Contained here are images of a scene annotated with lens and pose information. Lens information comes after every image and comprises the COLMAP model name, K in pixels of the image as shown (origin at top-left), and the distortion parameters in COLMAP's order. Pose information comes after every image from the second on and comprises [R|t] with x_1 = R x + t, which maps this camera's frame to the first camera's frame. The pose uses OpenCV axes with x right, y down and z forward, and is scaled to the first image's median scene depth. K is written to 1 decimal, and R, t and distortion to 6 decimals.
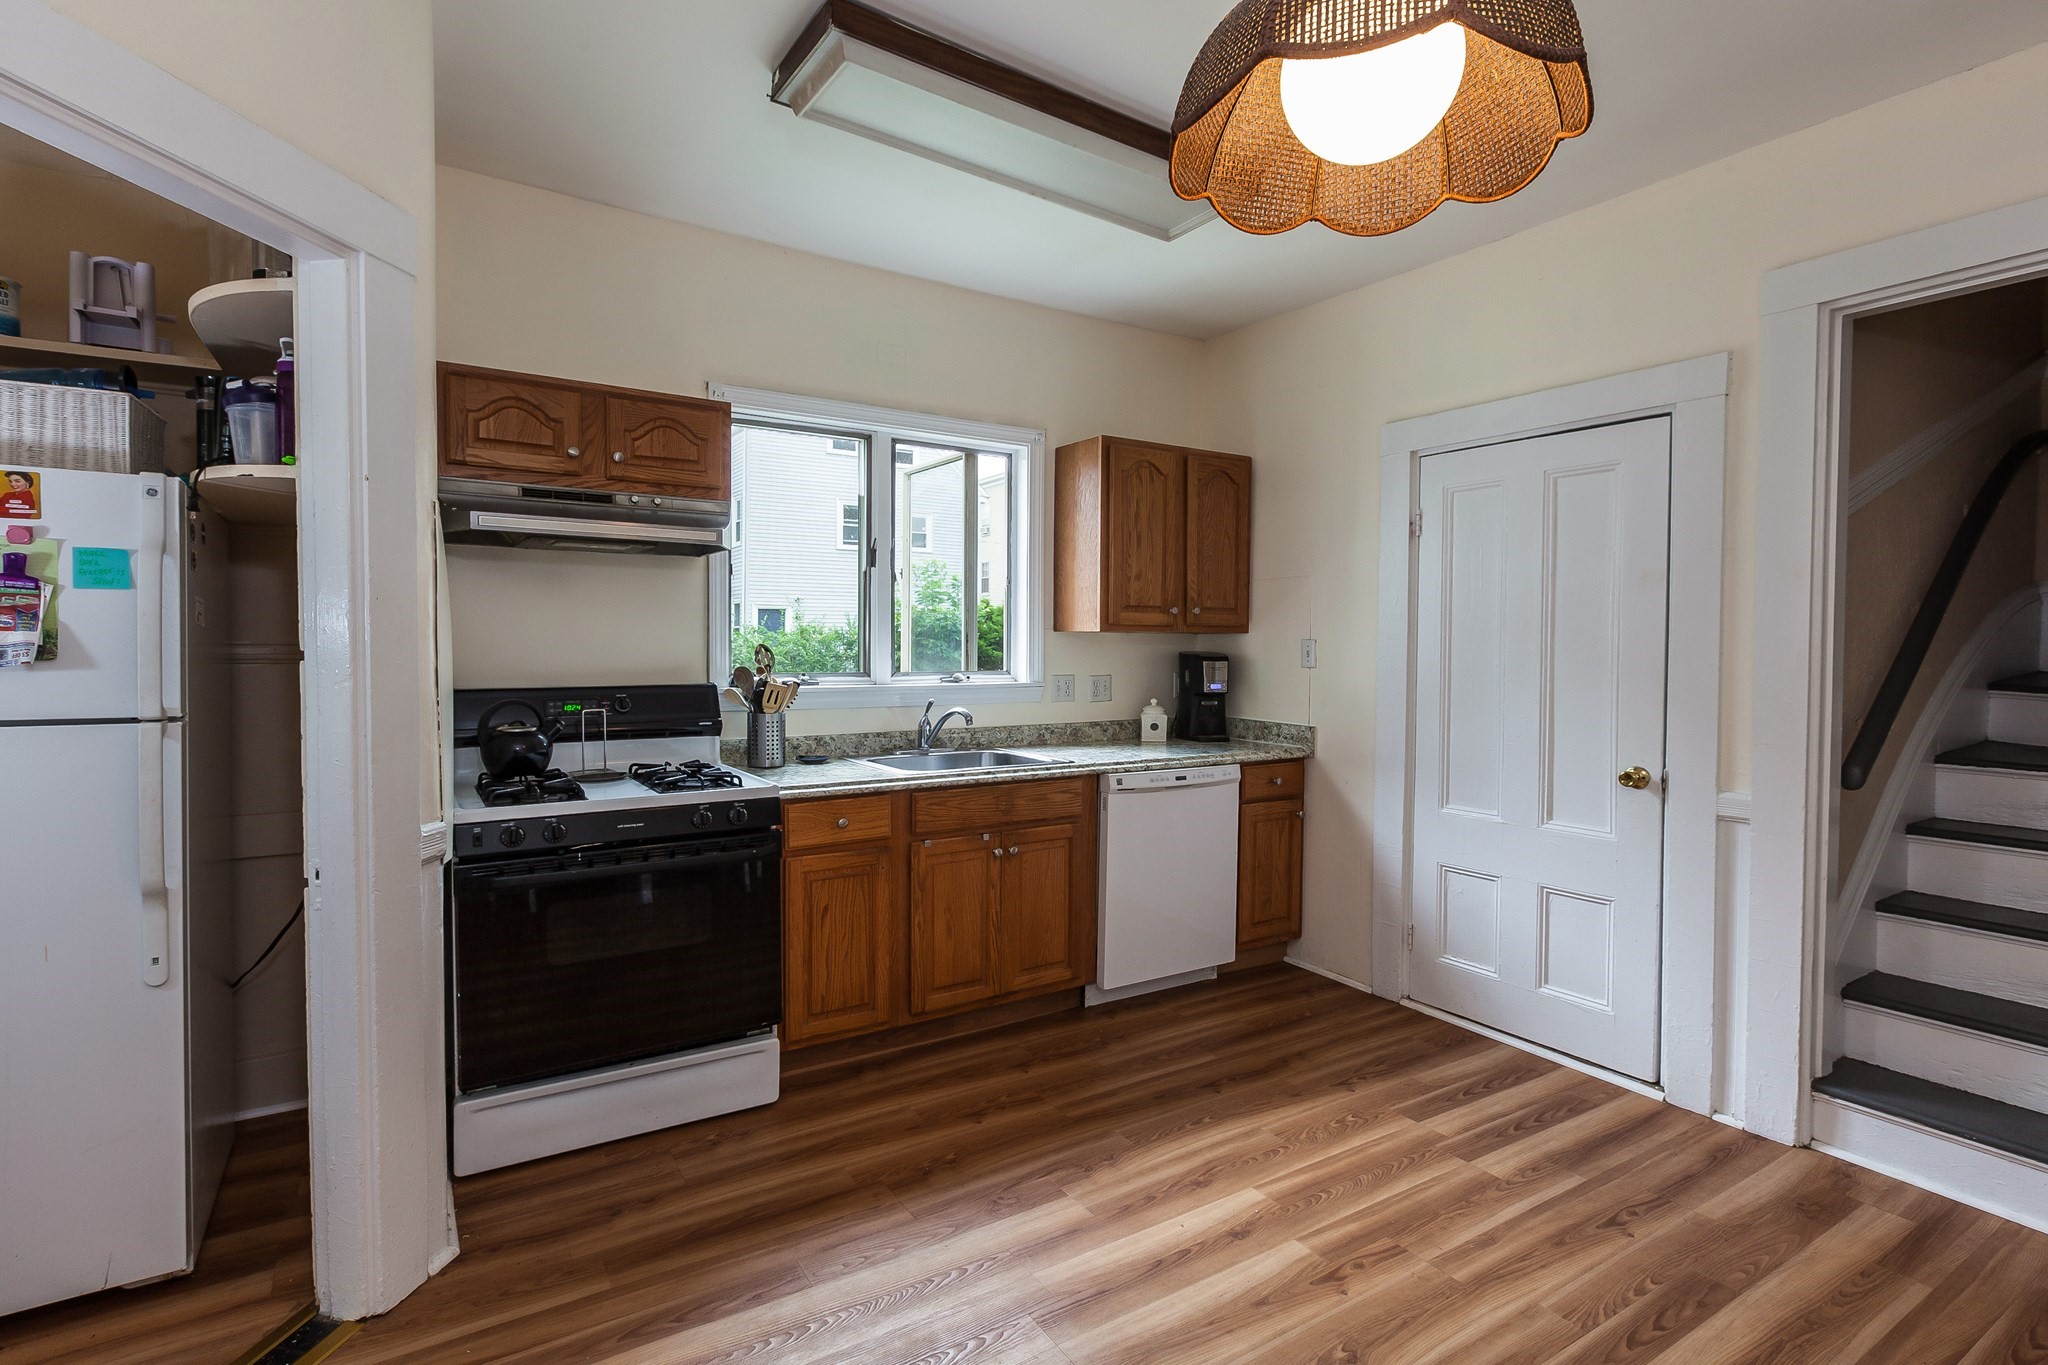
lens RADIAL K [[945.3, 0, 1018.9], [0, 945.3, 678.3], [0, 0, 1]] dist [-0.000061, 0.001332]
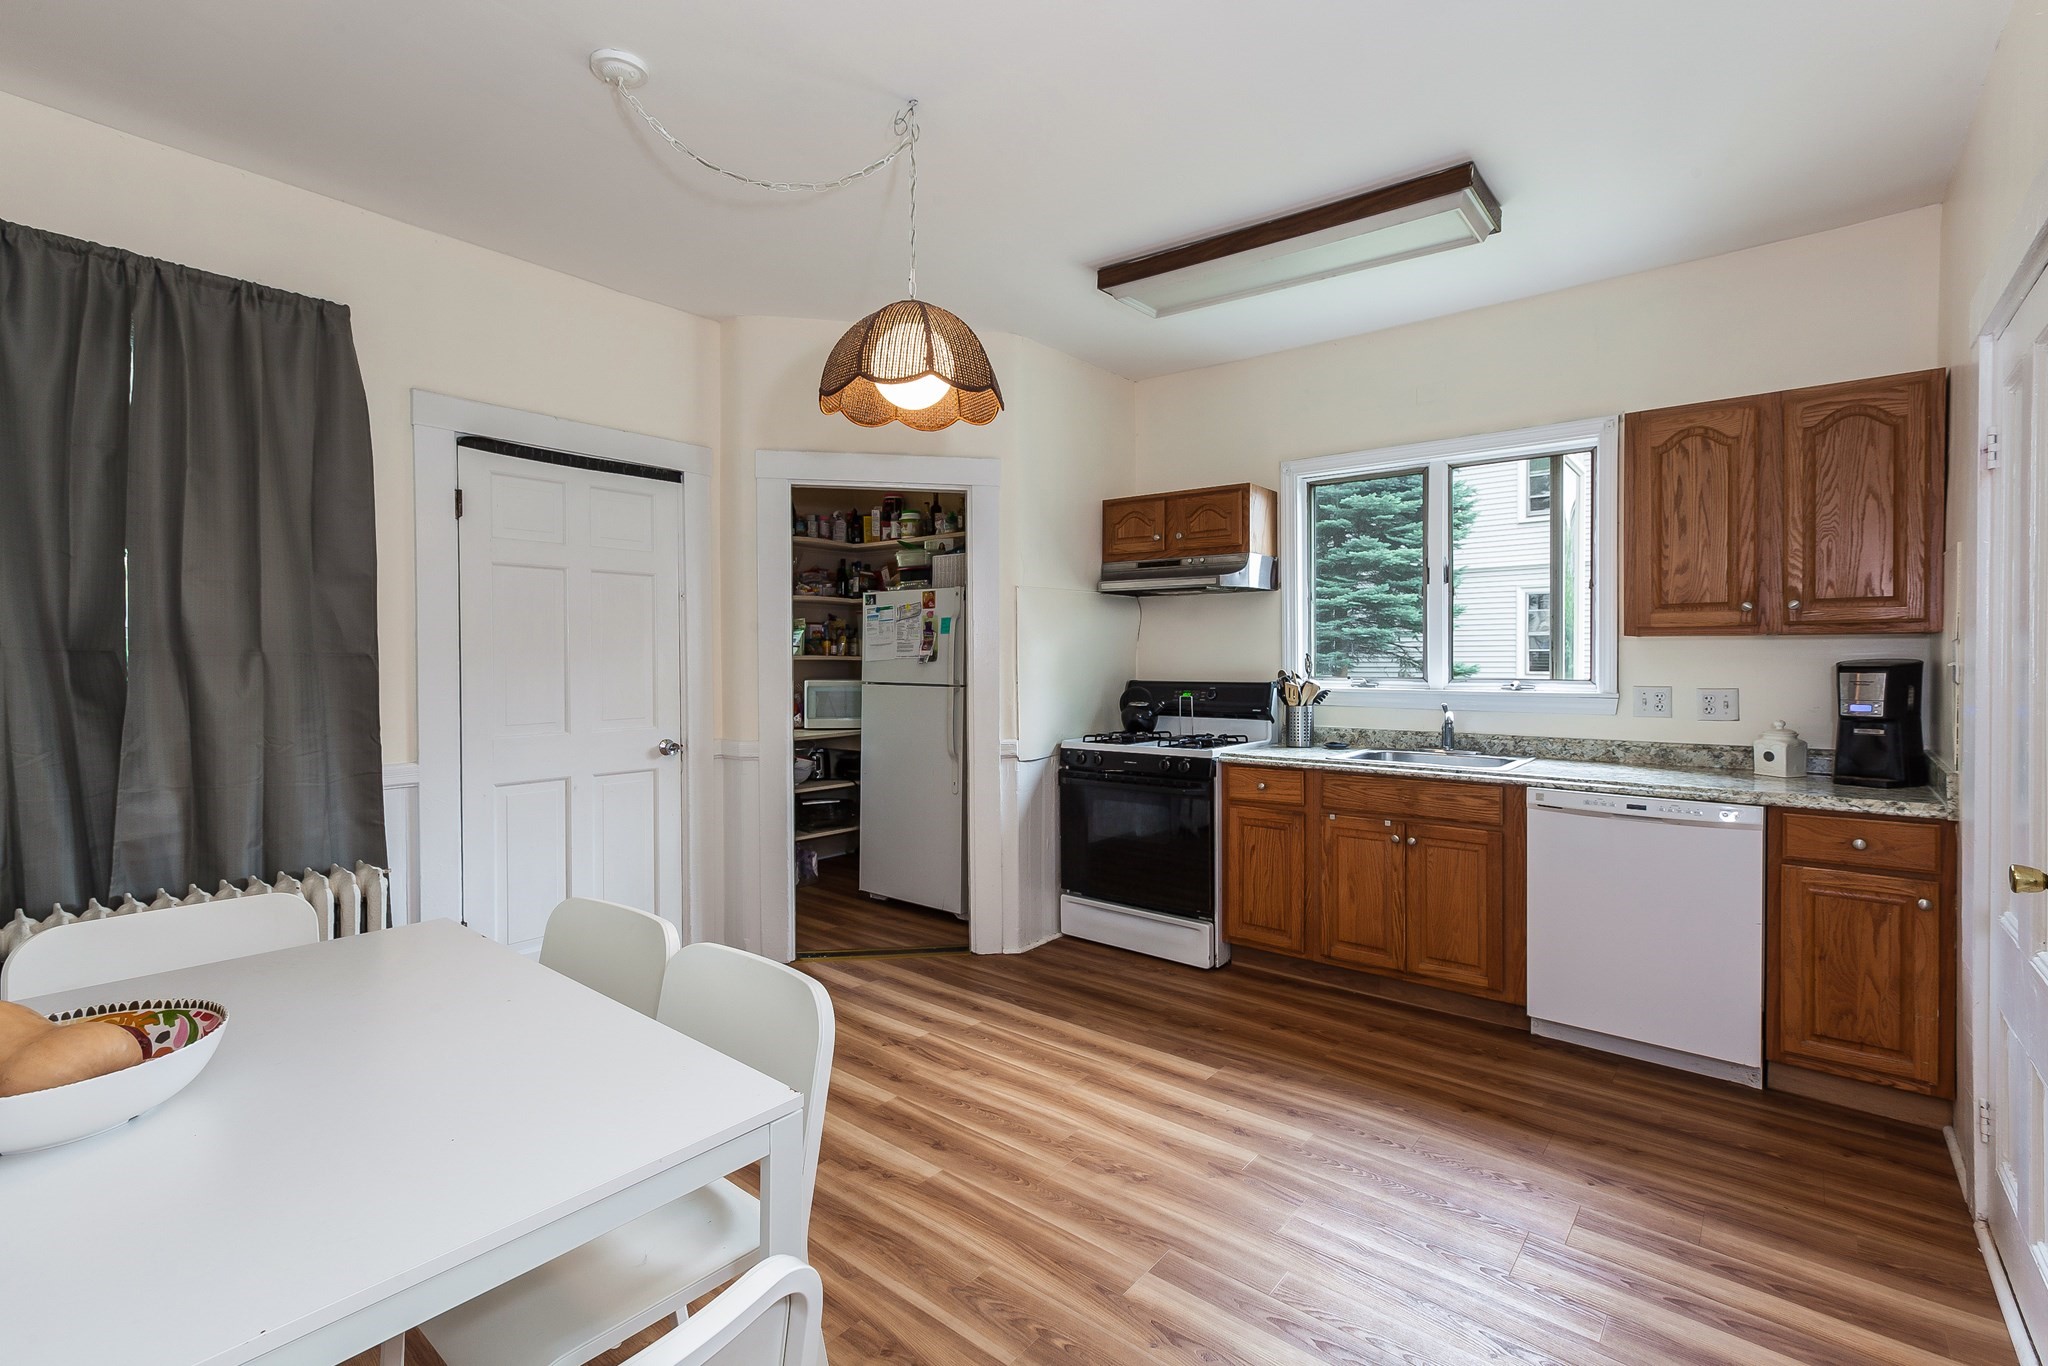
lens RADIAL K [[945.3, 0, 1018.9], [0, 945.3, 678.8], [0, 0, 1]] dist [-0.000061, 0.001332]
pose [[0.312153, 0.016523, -0.949888, 0.898735], [-0.031375, 0.999483, 0.007075, 0.002122], [0.949514, 0.027595, 0.312510, 0.229677]]
